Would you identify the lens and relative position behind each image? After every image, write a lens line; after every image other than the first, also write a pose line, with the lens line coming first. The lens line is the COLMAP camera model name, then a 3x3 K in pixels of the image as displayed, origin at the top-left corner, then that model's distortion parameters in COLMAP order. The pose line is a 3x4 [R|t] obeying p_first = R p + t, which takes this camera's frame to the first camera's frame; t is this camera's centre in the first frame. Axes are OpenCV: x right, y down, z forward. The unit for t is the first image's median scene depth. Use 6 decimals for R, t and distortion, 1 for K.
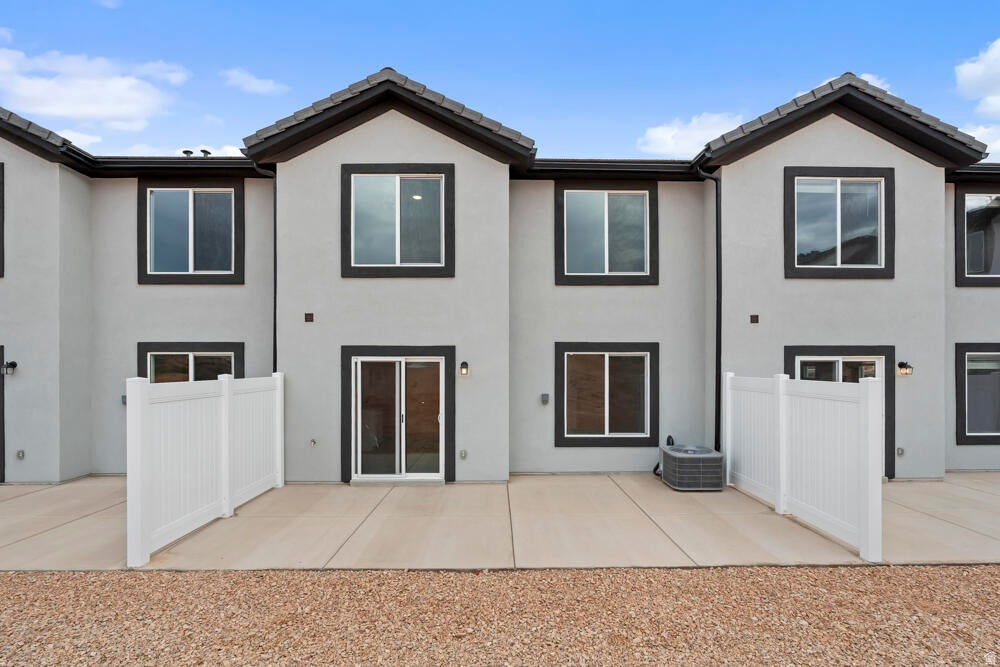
lens RADIAL K [[441.9, 0, 495.6], [0, 441.9, 364.6], [0, 0, 1]] dist [-0.009374, 0.001732]
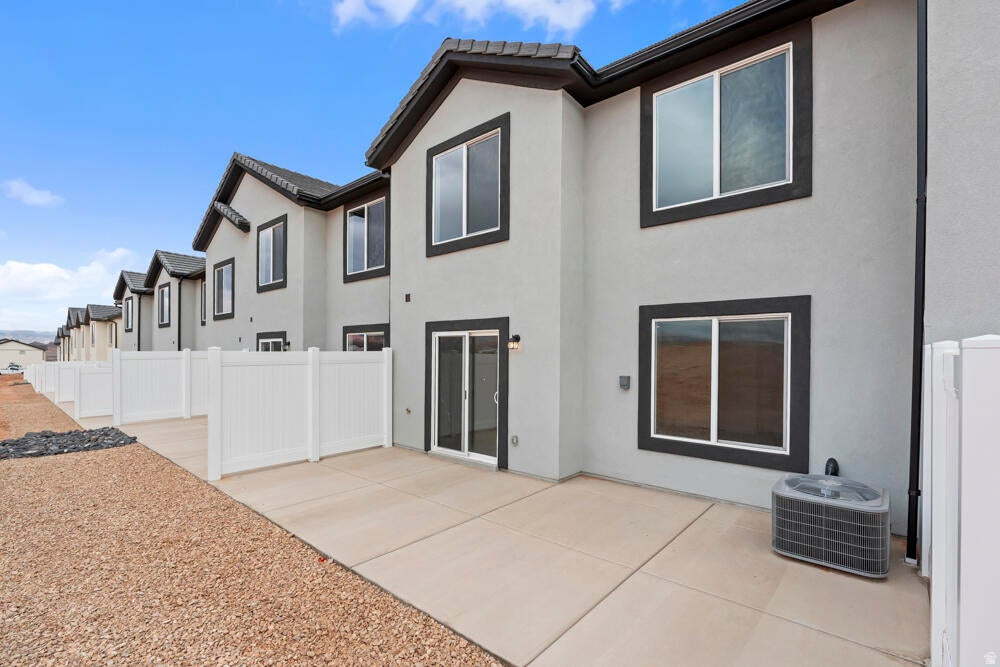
lens RADIAL K [[441.9, 0, 500.3], [0, 441.9, 351.0], [0, 0, 1]] dist [-0.009374, 0.001732]
pose [[0.754616, 0.001581, -0.656165, 0.476996], [0.001239, 0.999992, 0.003834, 0.022133], [0.656166, -0.003707, 0.754608, 0.318471]]
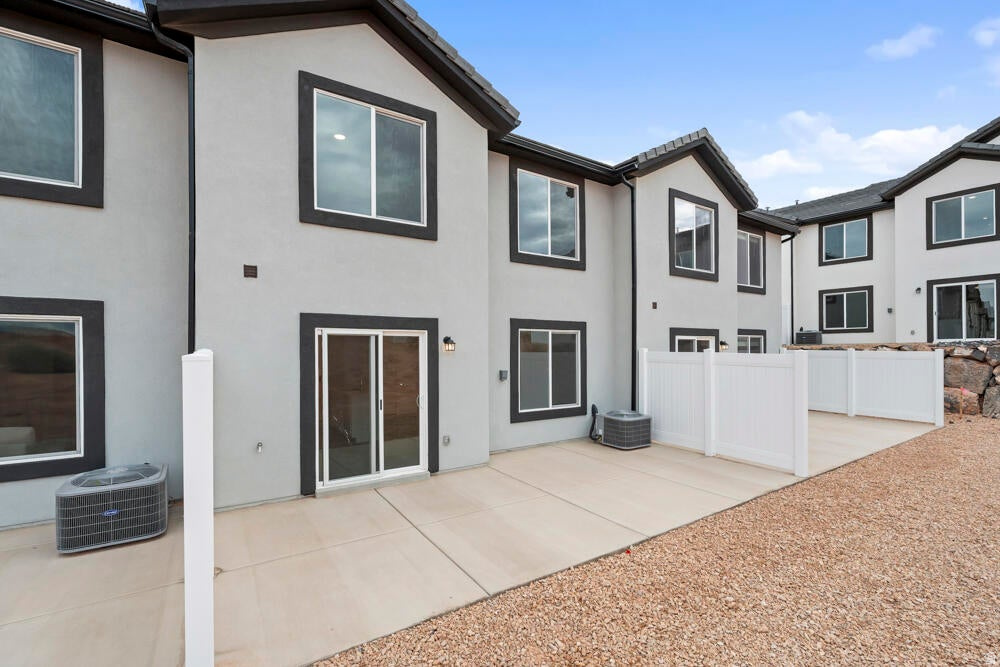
lens RADIAL K [[441.9, 0, 487.2], [0, 441.9, 344.2], [0, 0, 1]] dist [-0.009374, 0.001732]
pose [[0.844820, 0.003793, 0.535038, -0.480170], [-0.003871, 0.999992, -0.000977, 0.009398], [-0.535037, -0.001246, 0.844828, 0.199229]]
